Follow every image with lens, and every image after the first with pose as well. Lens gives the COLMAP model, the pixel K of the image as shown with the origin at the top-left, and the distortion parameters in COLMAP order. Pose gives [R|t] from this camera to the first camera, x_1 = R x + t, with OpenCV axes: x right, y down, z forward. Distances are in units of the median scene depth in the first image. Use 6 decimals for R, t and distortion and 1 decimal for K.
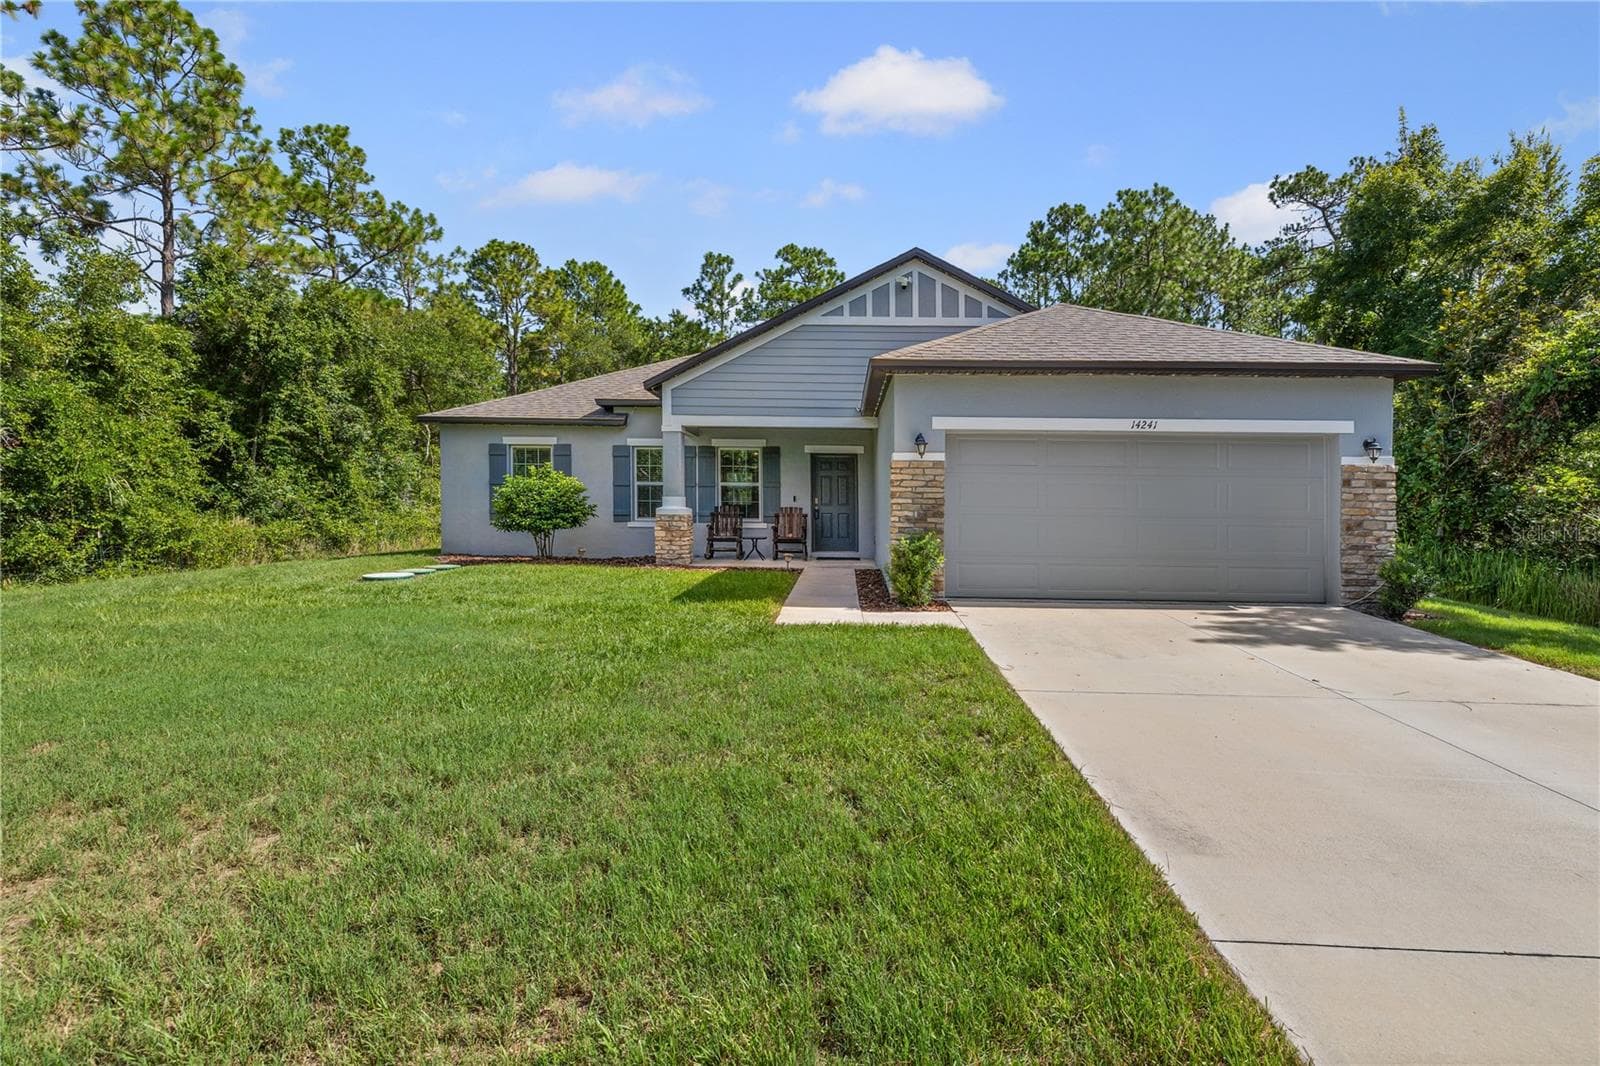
lens RADIAL K [[715.4, 0, 799.9], [0, 715.4, 506.2], [0, 0, 1]] dist [-0.012509, 0.000051]
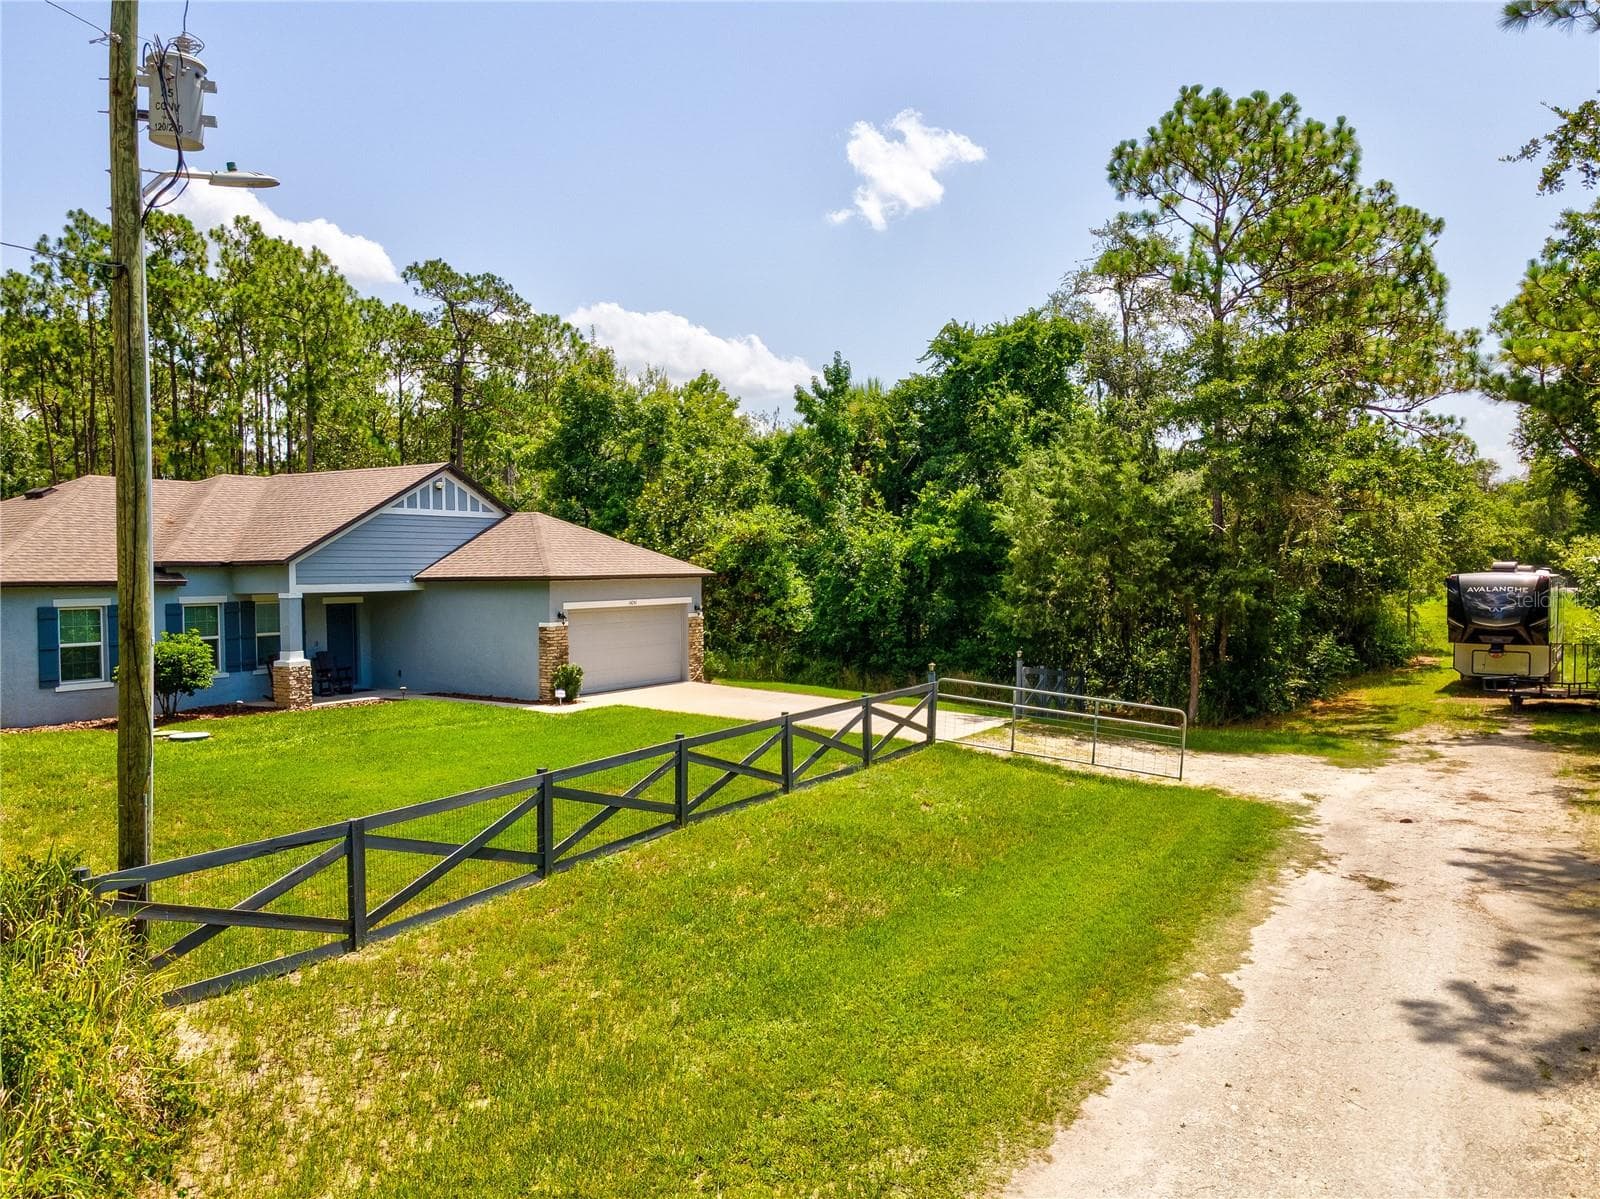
lens RADIAL K [[1036.0, 0, 802.2], [0, 1036.0, 569.4], [0, 0, 1]] dist [0.004141, 0.000840]
pose [[0.494572, -0.003040, 0.869131, -1.092596], [0.020175, 0.999765, -0.007984, -0.102873], [-0.868903, 0.021483, 0.494517, -0.532588]]
